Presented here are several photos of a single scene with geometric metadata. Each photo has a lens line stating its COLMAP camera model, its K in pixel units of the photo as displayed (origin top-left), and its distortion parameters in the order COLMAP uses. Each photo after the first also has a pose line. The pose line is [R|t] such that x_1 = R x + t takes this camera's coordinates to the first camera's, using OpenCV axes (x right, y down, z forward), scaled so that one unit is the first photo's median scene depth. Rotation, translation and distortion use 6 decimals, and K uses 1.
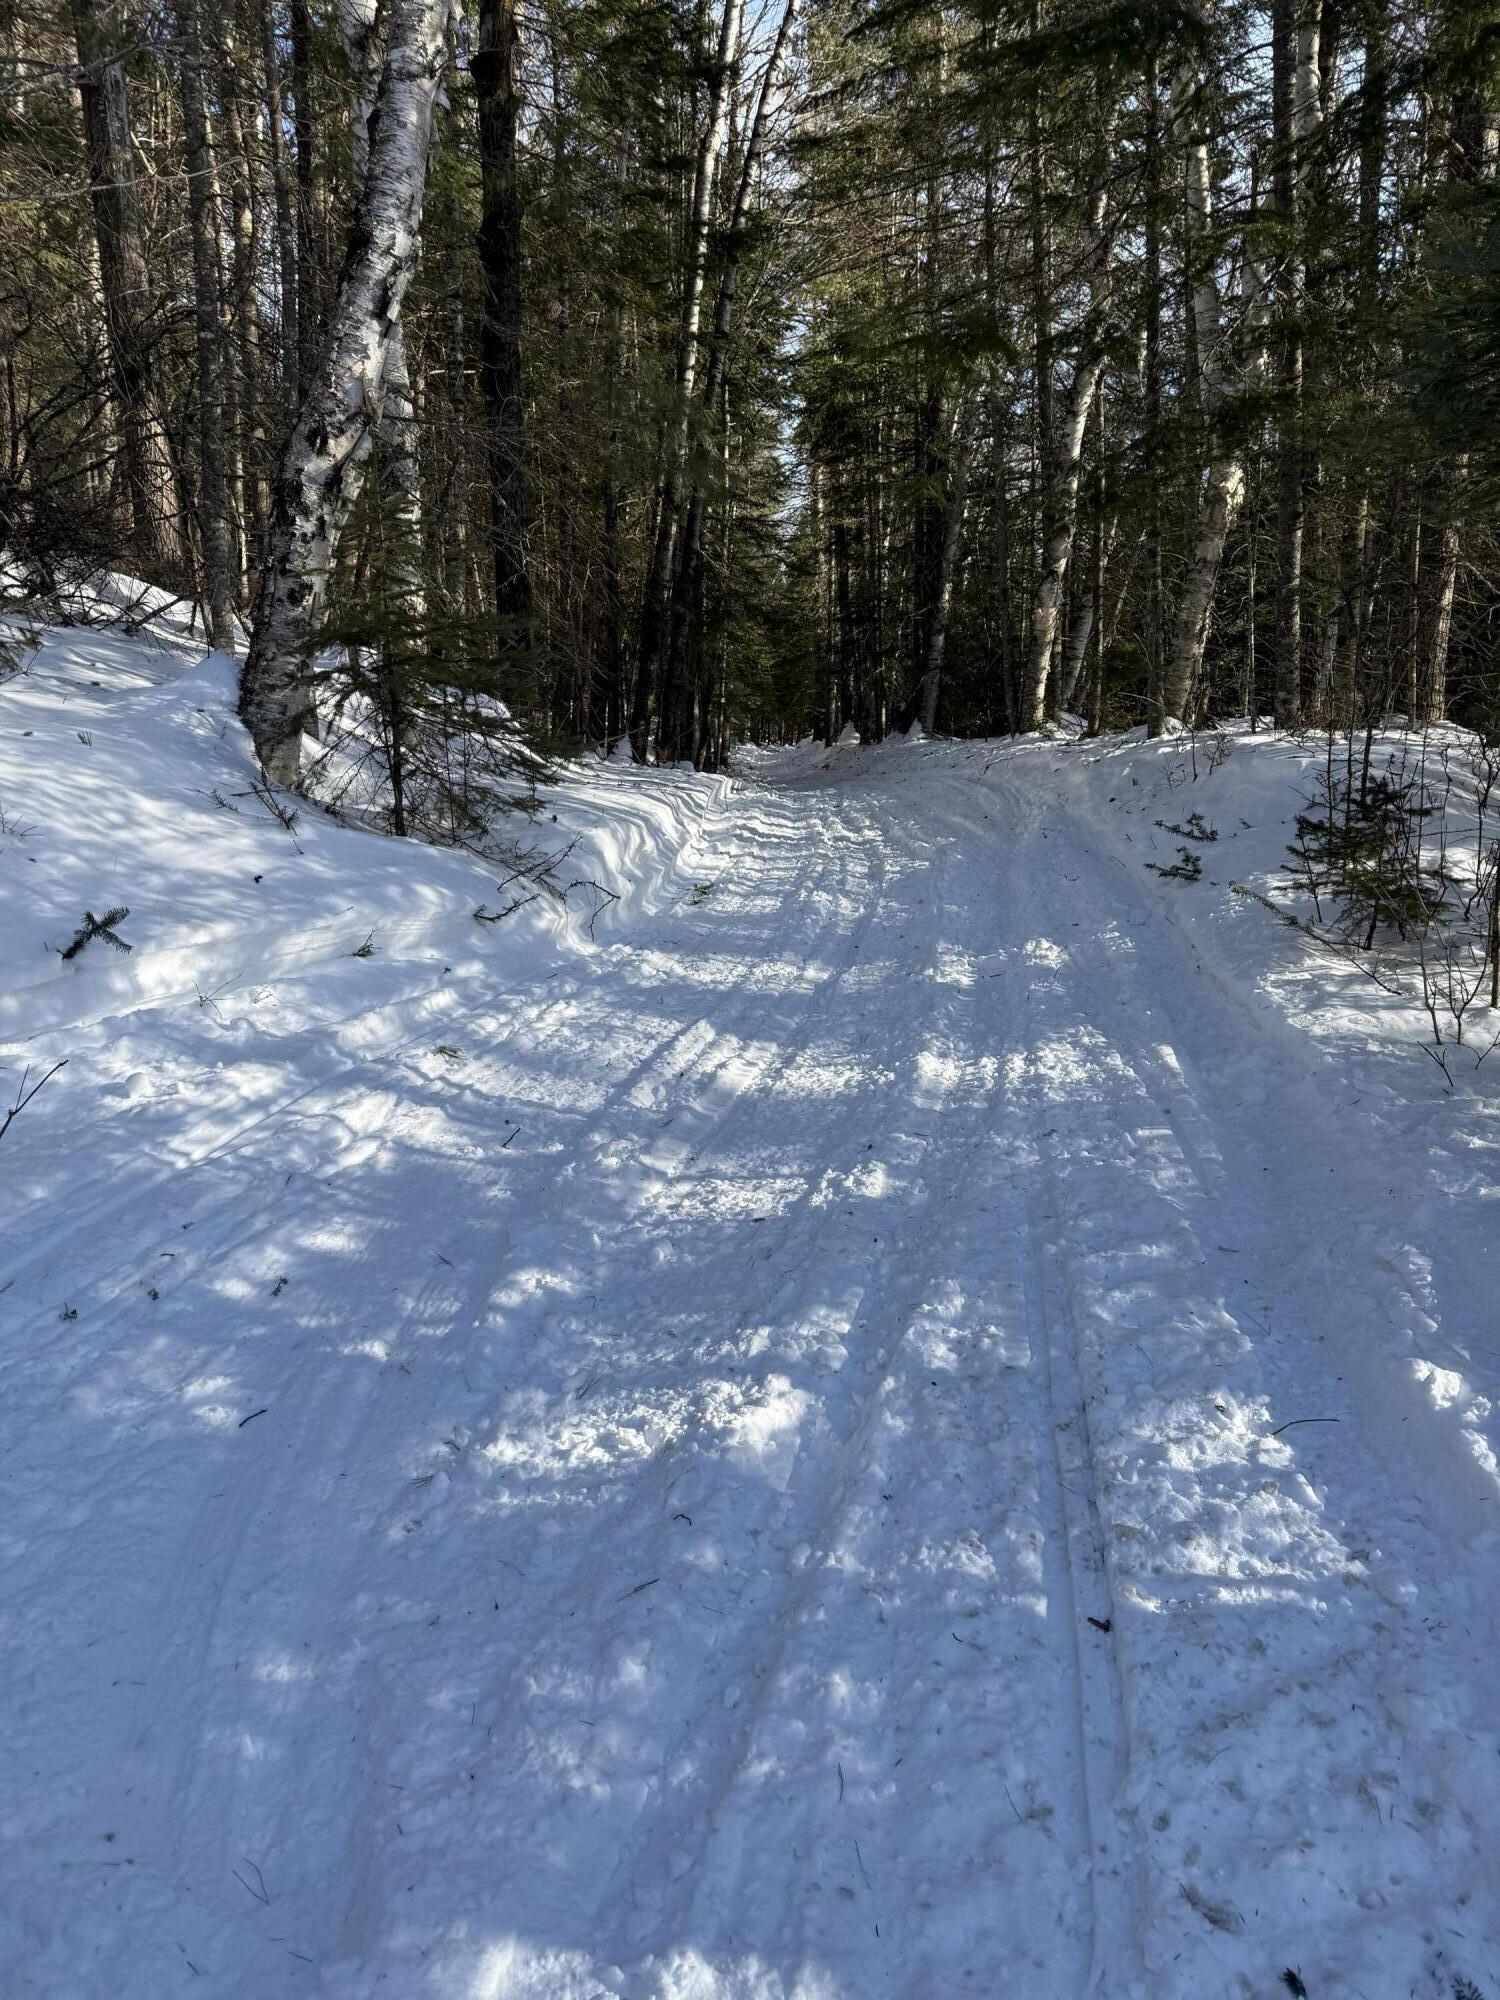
lens RADIAL K [[1383.7, 0, 750.0], [0, 1383.7, 1000.0], [0, 0, 1]] dist [0.142626, -0.206499]
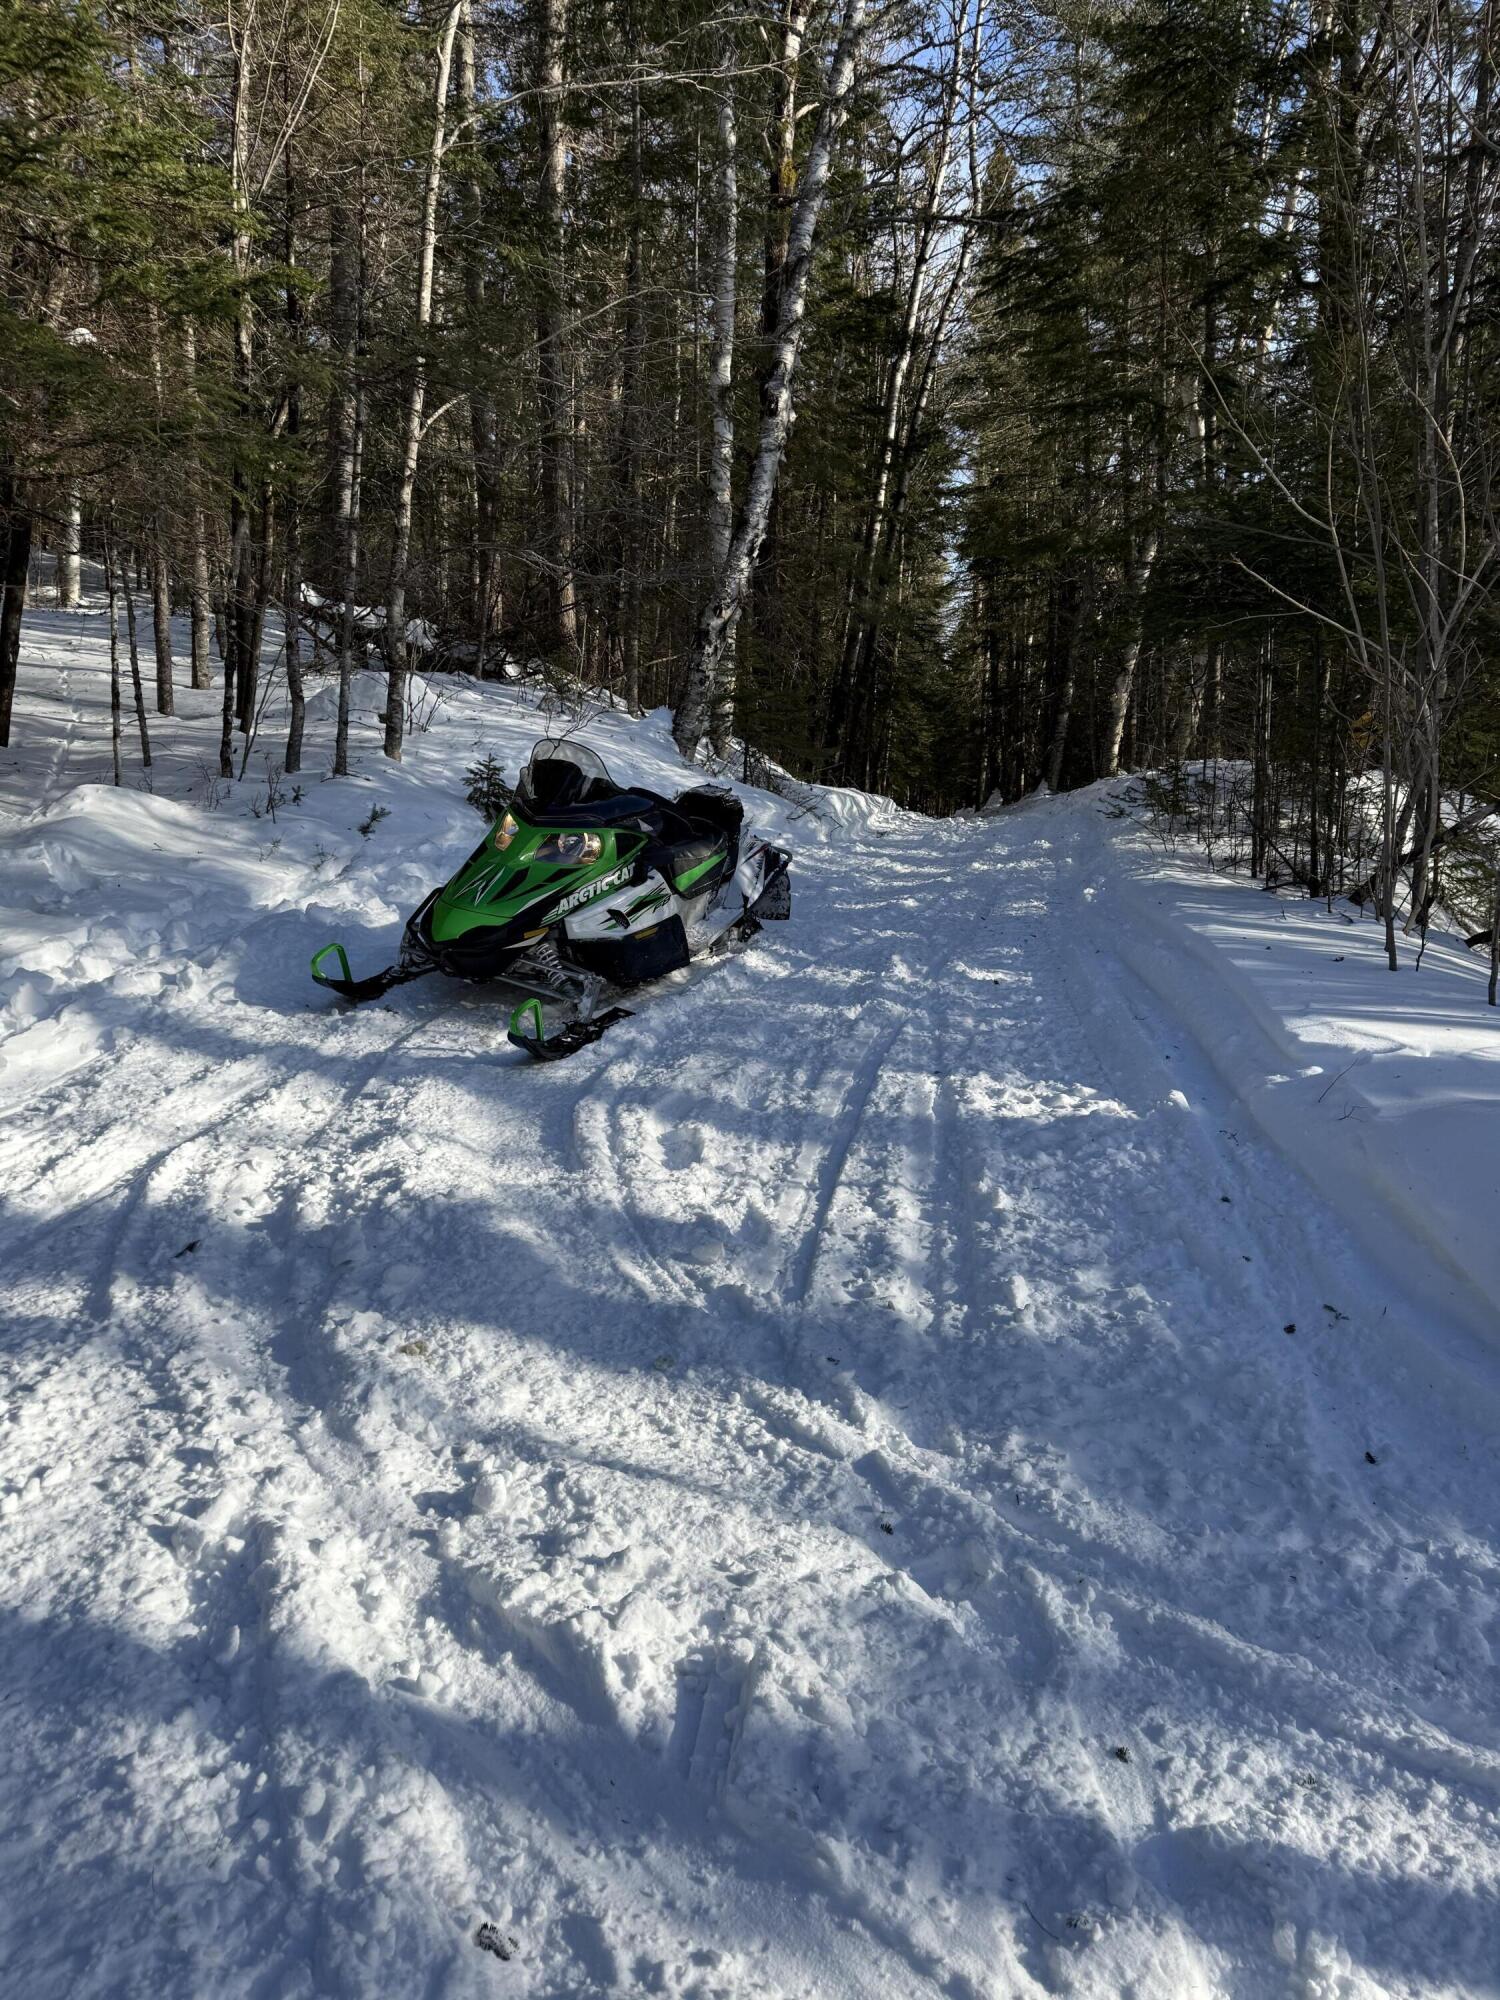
lens RADIAL K [[1383.7, 0, 750.0], [0, 1383.7, 1000.0], [0, 0, 1]] dist [0.142626, -0.206499]
pose [[0.993351, 0.039081, -0.108291, 0.001078], [-0.045155, 0.997508, -0.054217, 0.133822], [0.105903, 0.058746, 0.992640, -0.462539]]
